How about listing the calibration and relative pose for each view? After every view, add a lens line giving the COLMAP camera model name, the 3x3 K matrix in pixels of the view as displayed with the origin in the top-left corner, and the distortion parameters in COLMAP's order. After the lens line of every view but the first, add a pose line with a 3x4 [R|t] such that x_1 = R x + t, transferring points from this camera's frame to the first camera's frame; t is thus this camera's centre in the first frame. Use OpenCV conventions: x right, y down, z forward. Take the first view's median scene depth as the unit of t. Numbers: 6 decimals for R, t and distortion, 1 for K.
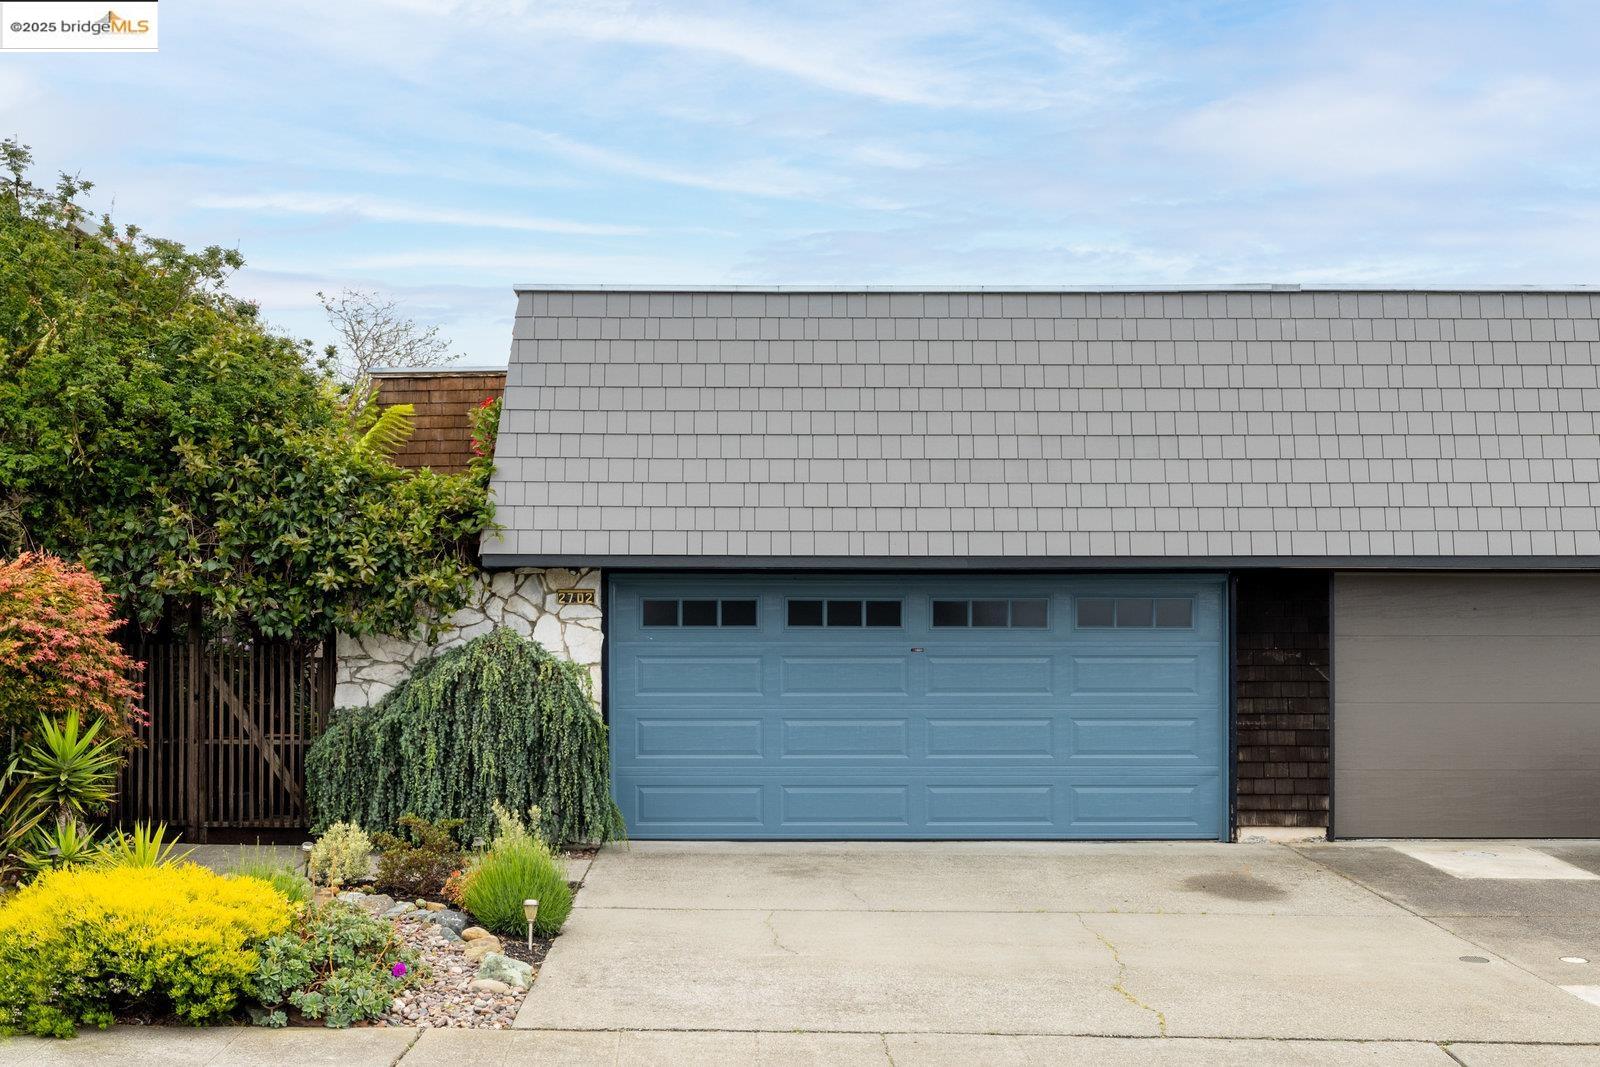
lens RADIAL K [[1768.2, 0, 704.3], [0, 1768.2, 700.8], [0, 0, 1]] dist [0.001301, 0.002876]
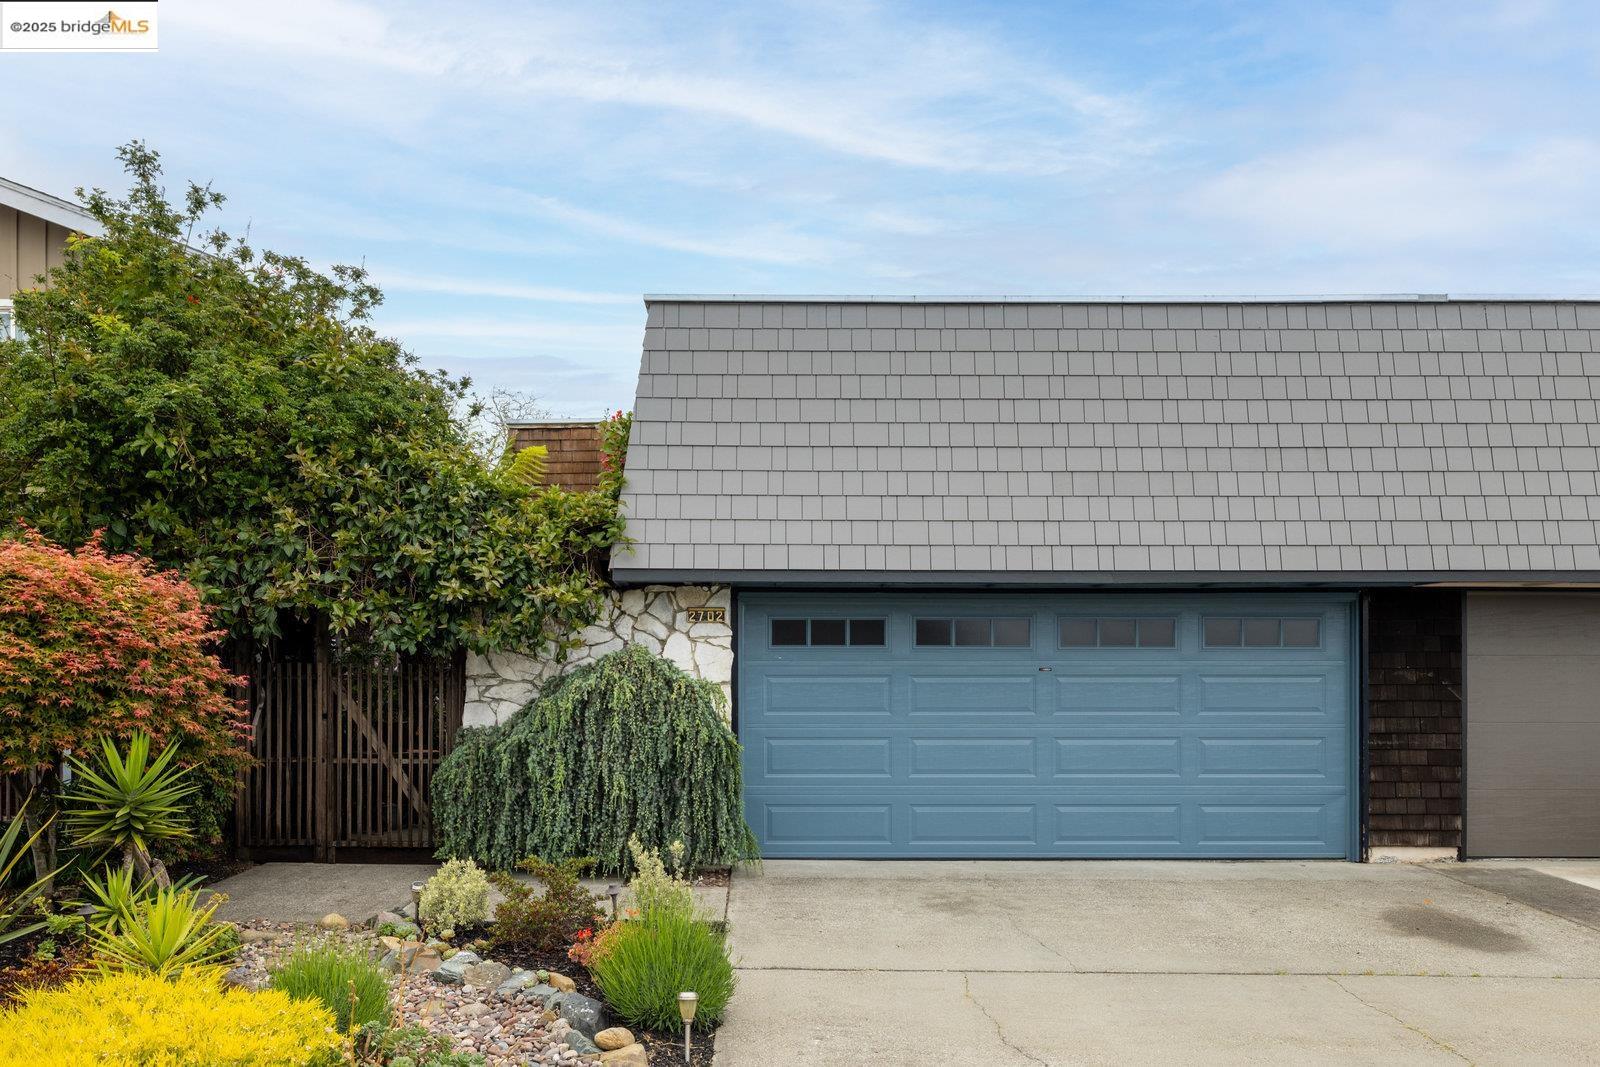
lens RADIAL K [[1099.9, 0, 733.5], [0, 1099.9, 709.4], [0, 0, 1]] dist [0.000727, 0.000774]
pose [[0.999995, 0.000125, -0.003210, -0.056908], [-0.000146, 0.999979, -0.006468, -0.001918], [0.003209, 0.006468, 0.999974, 0.395328]]
